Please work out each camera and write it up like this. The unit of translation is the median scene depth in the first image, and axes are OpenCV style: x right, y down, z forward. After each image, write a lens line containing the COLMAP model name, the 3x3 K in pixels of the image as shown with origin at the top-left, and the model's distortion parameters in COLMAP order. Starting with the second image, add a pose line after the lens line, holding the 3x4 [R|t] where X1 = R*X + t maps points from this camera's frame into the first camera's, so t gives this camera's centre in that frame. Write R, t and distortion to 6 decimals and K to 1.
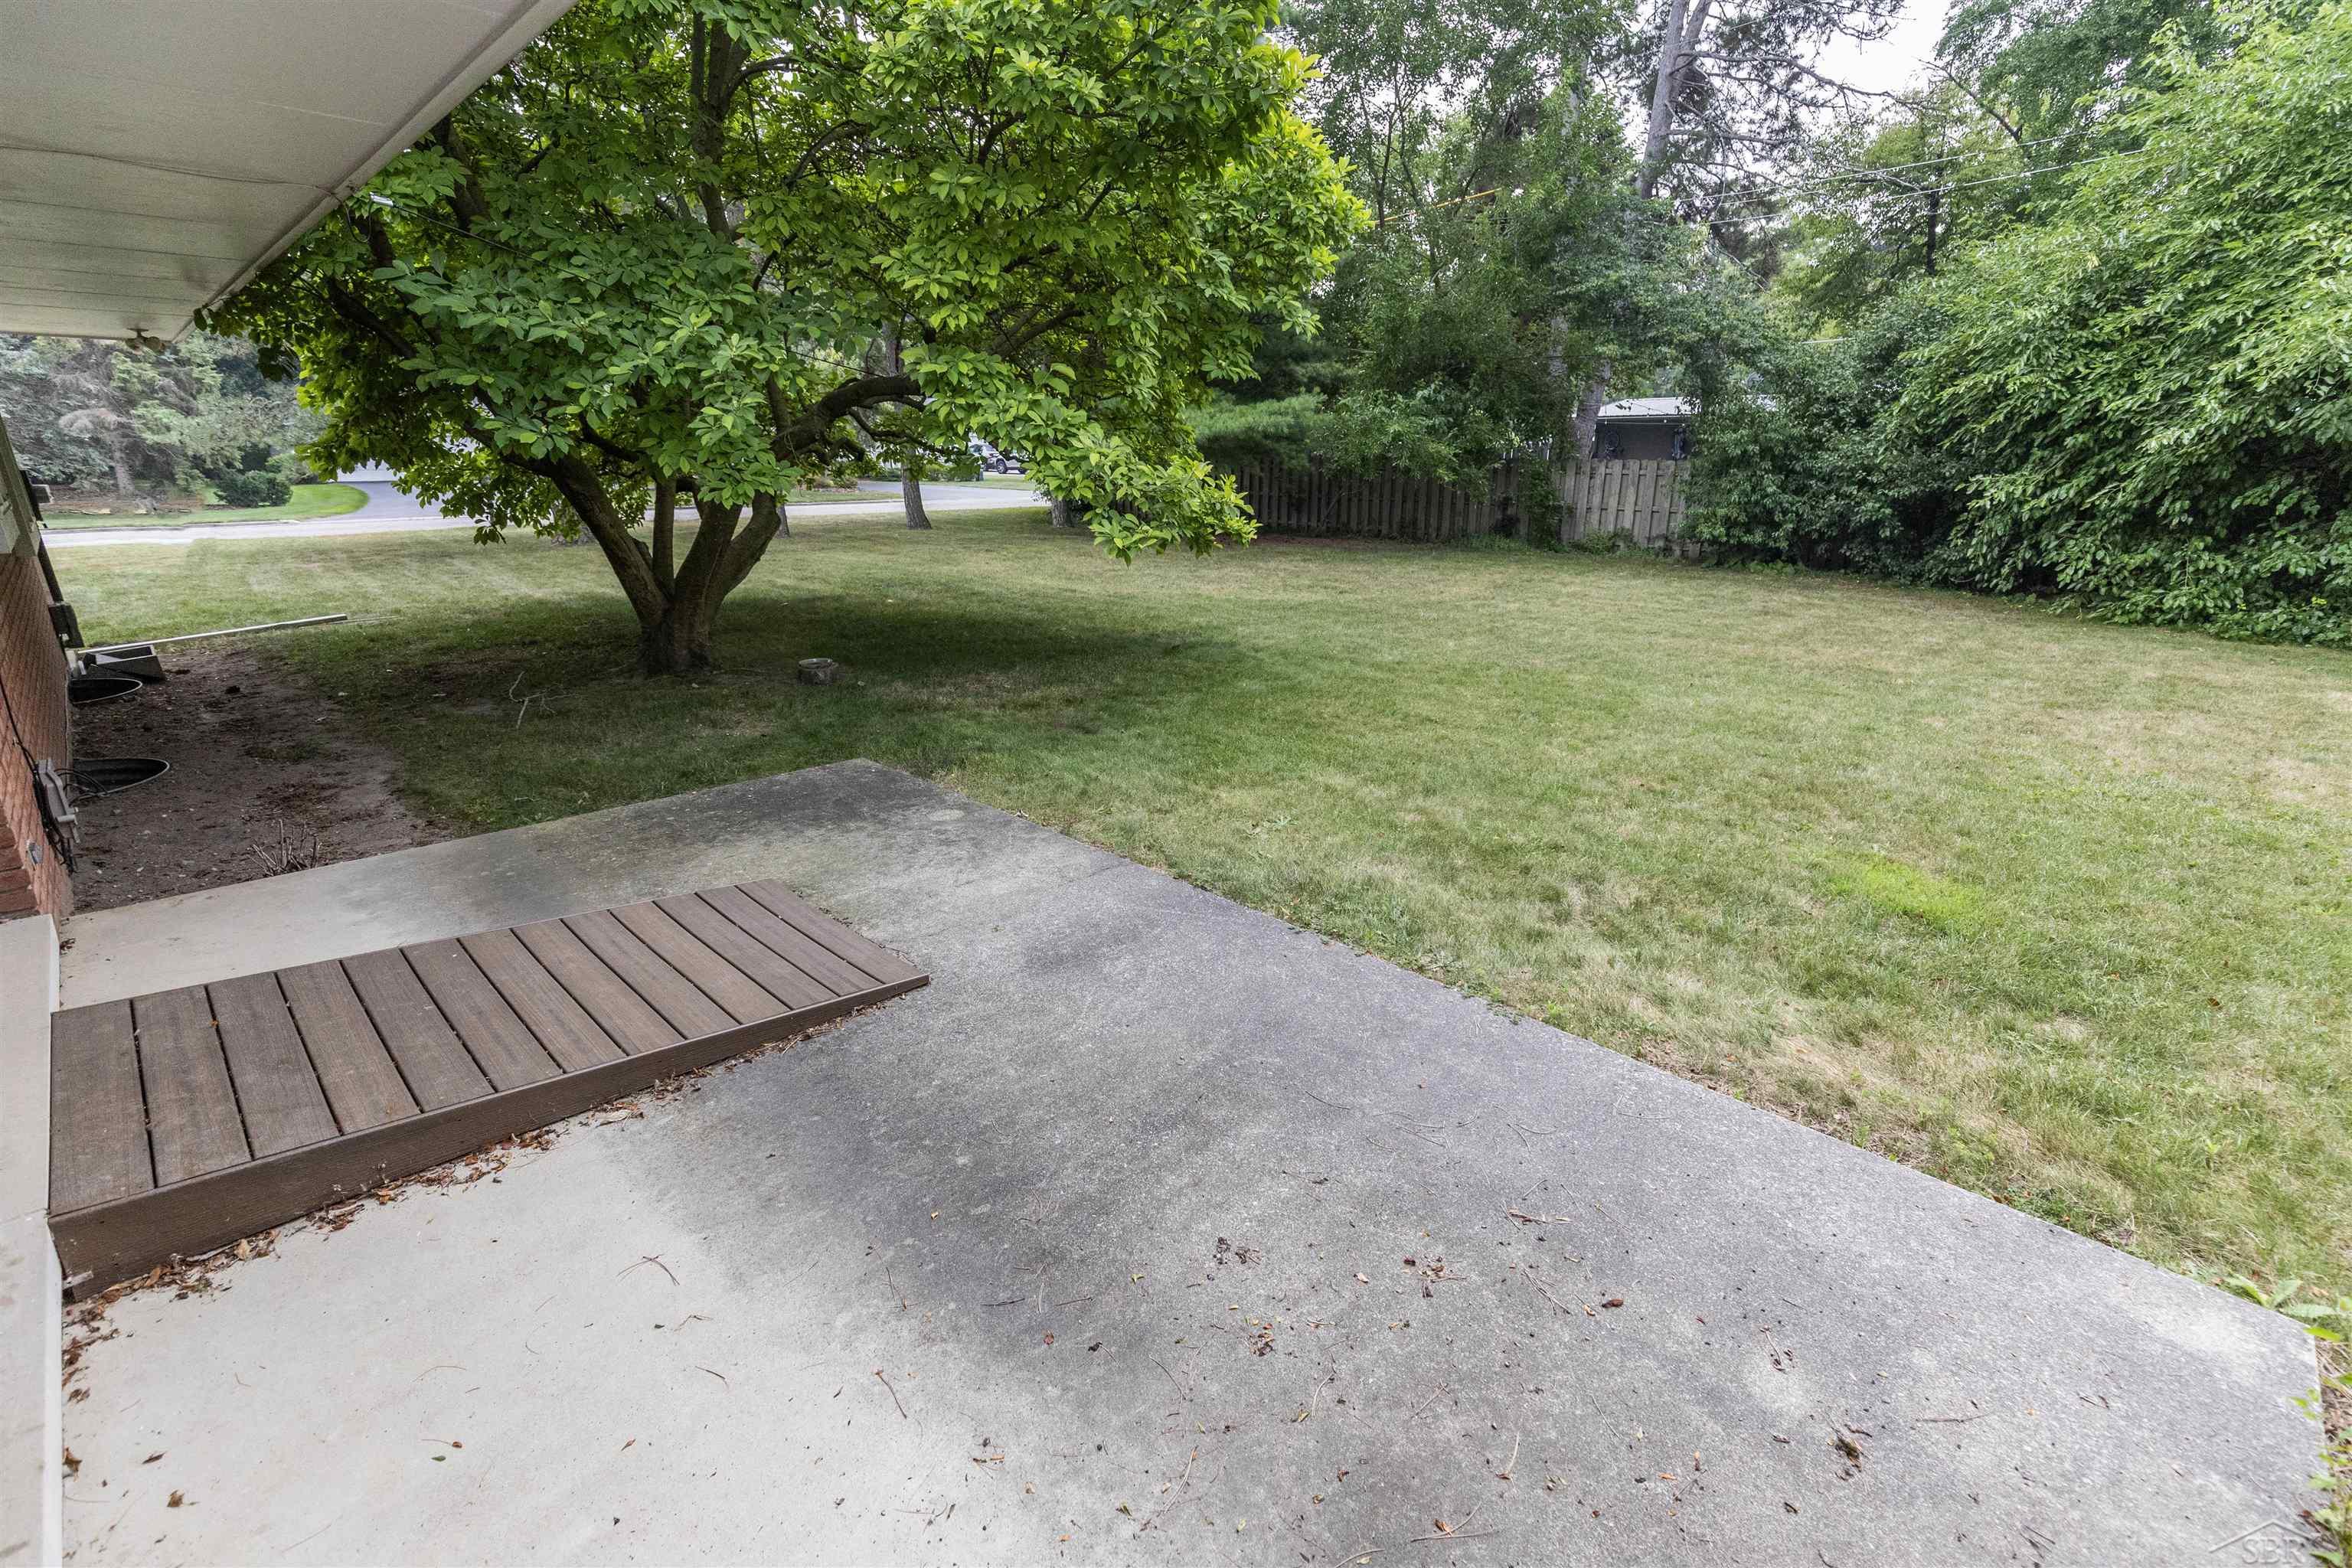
lens RADIAL K [[1049.0, 0, 1176.0], [0, 1049.0, 784.0], [0, 0, 1]] dist [0.007521, -0.000487]
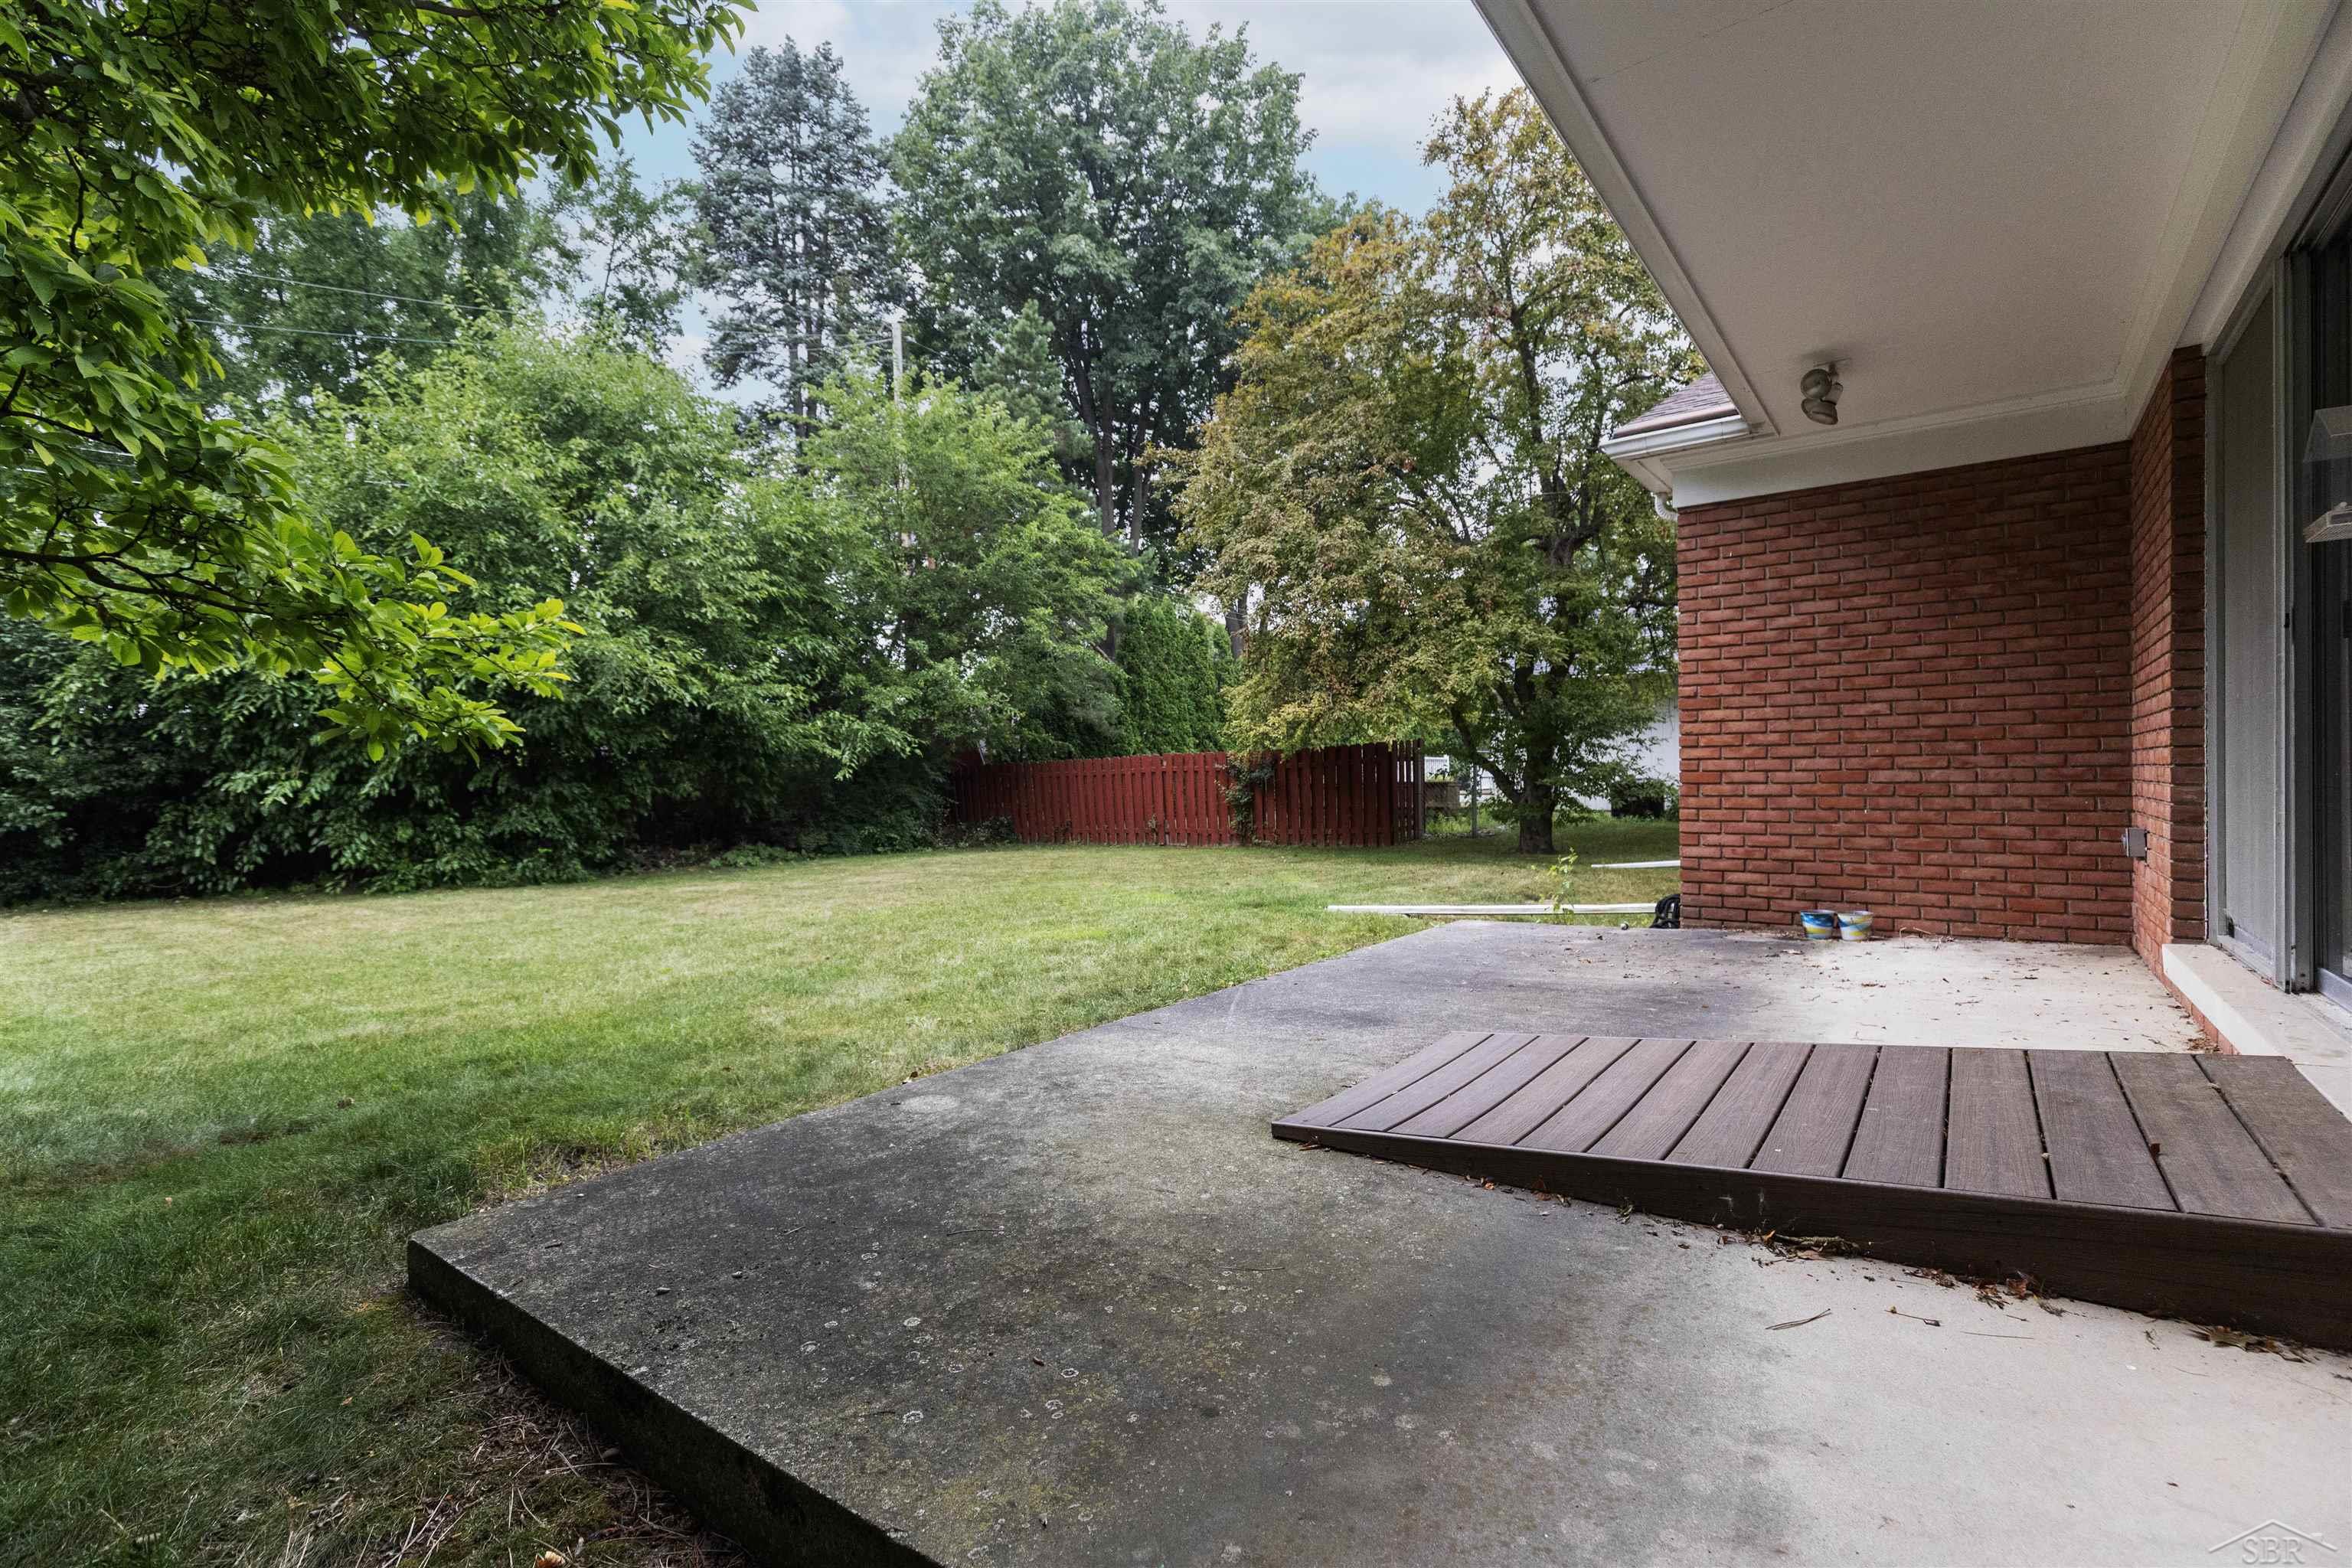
lens RADIAL K [[1049.0, 0, 1176.0], [0, 1049.0, 784.0], [0, 0, 1]] dist [0.007521, -0.000487]
pose [[-0.140151, 0.002089, 0.990128, -0.872604], [0.317725, 0.947209, 0.042975, -0.129681], [-0.937768, 0.320611, -0.133416, 0.935386]]
